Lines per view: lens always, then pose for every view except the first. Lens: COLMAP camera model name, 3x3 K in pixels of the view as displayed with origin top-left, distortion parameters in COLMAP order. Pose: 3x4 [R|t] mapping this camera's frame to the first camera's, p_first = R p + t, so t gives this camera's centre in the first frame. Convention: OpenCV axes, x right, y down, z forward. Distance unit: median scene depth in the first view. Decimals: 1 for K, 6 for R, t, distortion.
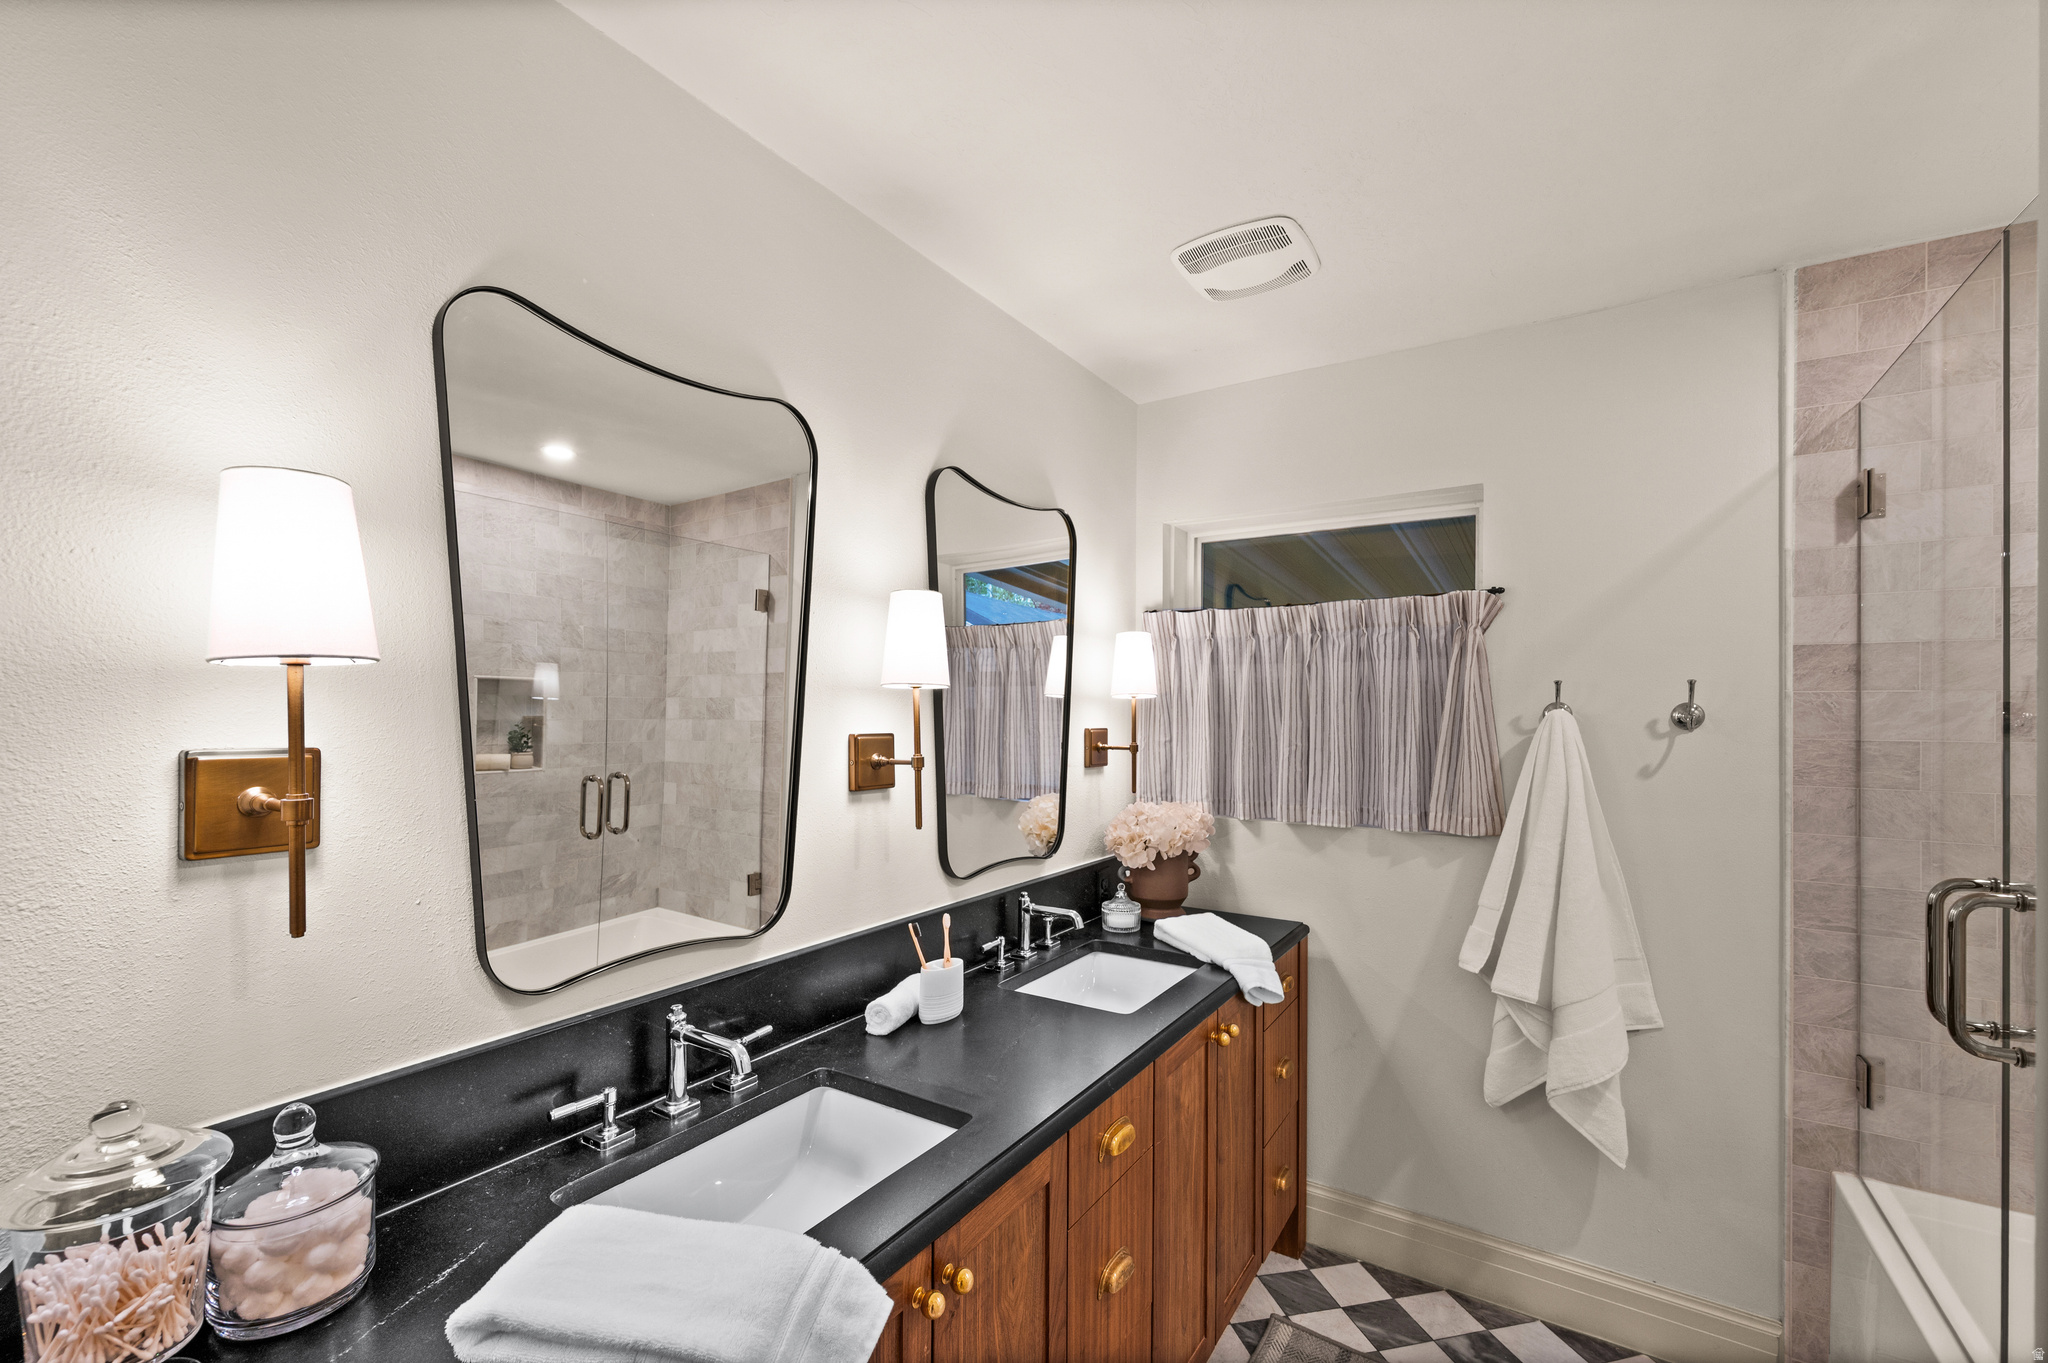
lens RADIAL K [[831.3, 0, 1053.7], [0, 831.3, 715.5], [0, 0, 1]] dist [-0.002438, -0.000137]
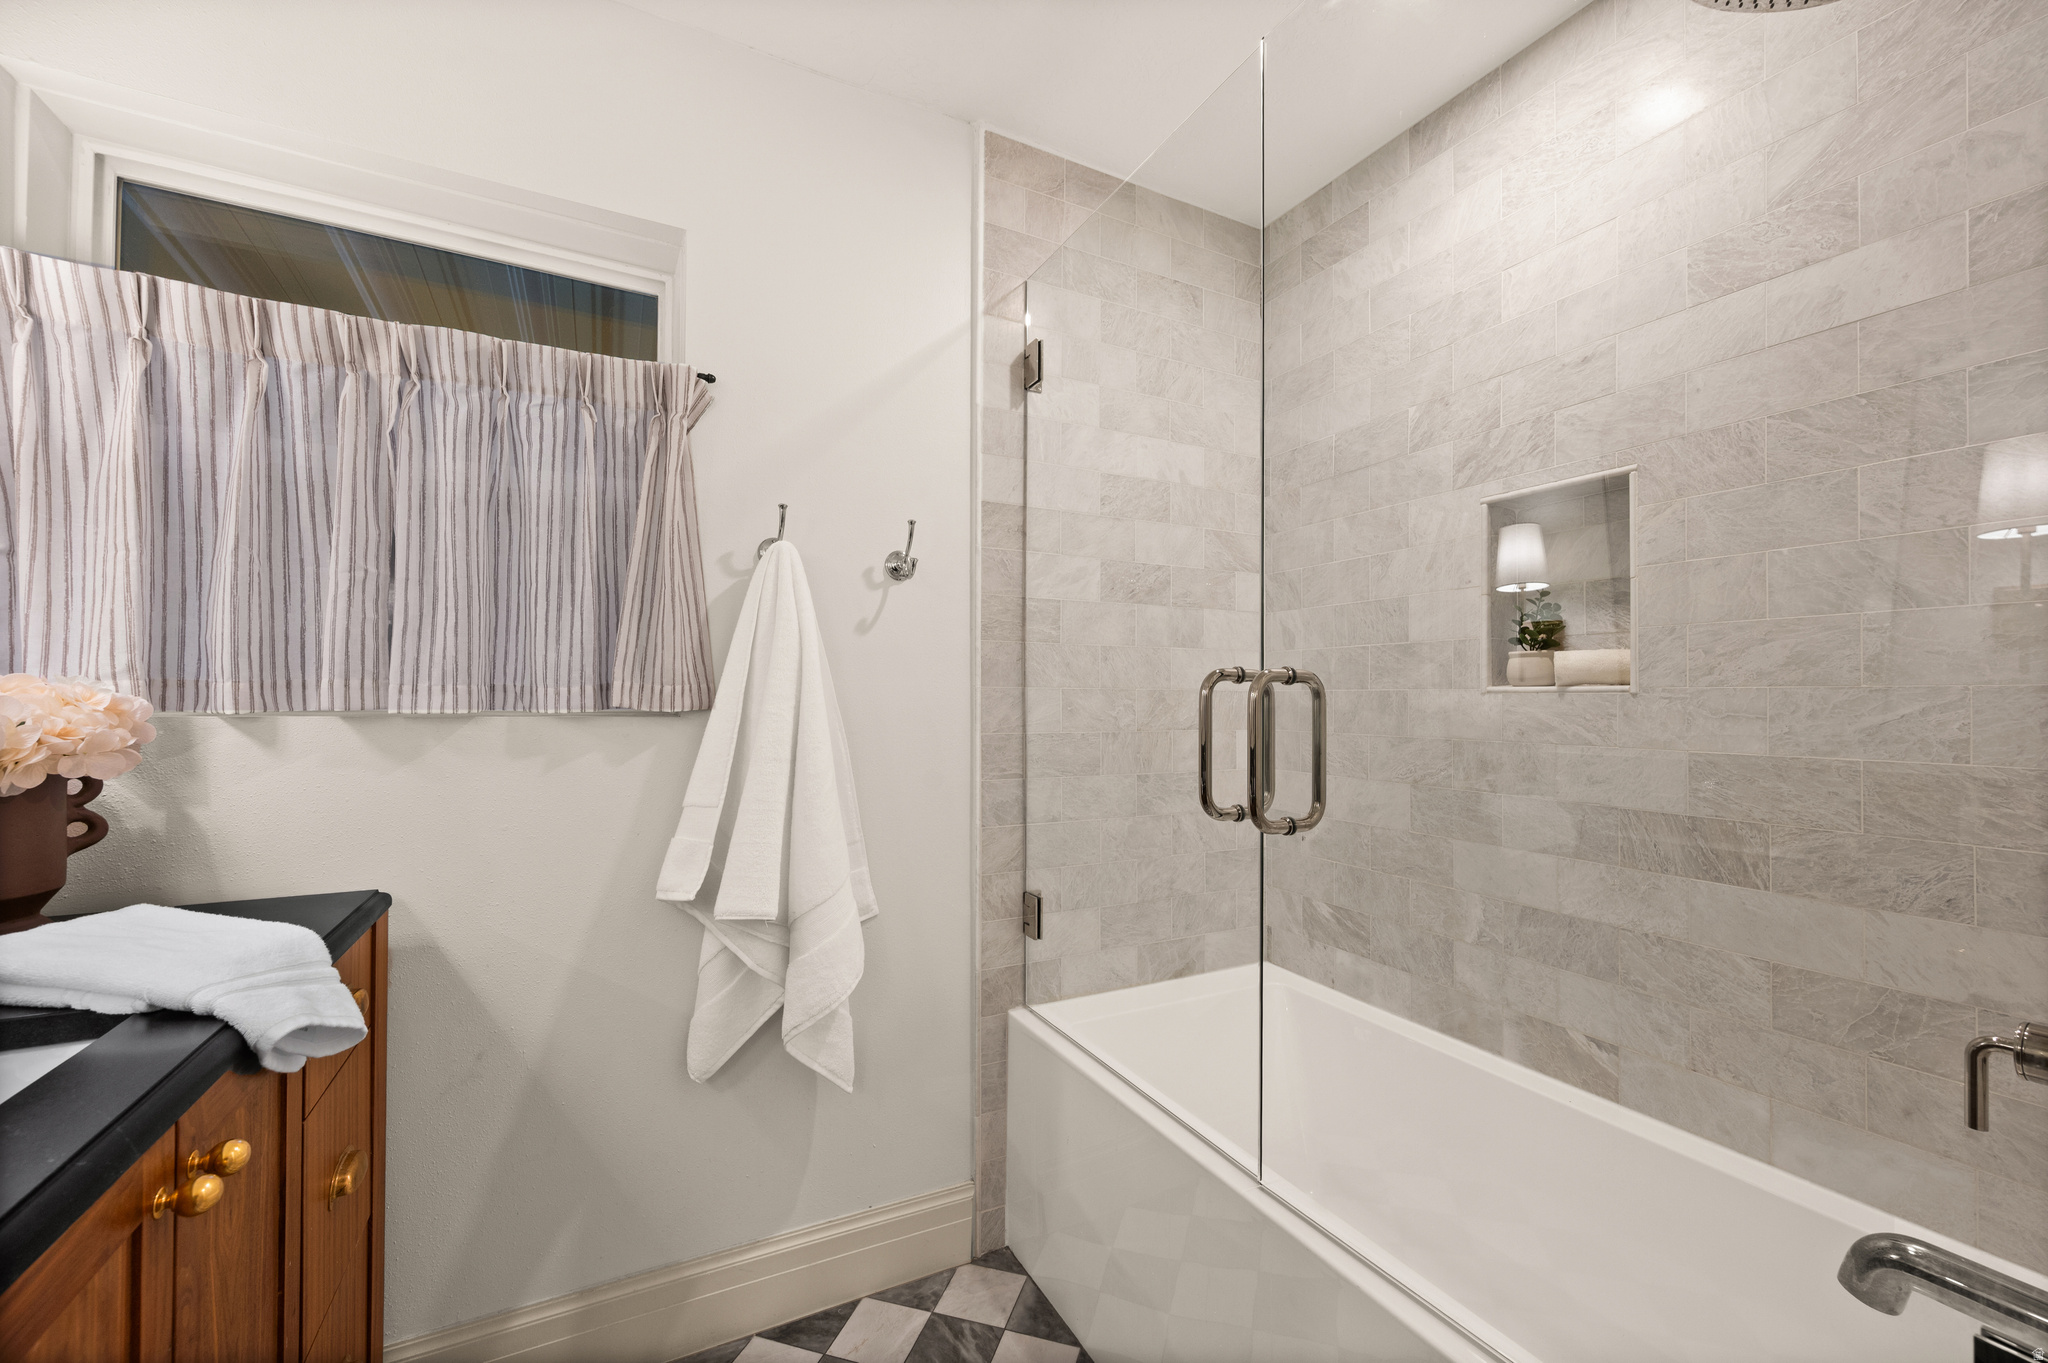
lens RADIAL K [[826.6, 0, 1034.3], [0, 826.6, 678.9], [0, 0, 1]] dist [-0.002517, 0.000151]
pose [[0.521730, 0.006089, 0.853089, 0.068765], [-0.004870, 0.999979, -0.004160, 0.131366], [-0.853097, -0.001984, 0.521749, 0.409410]]
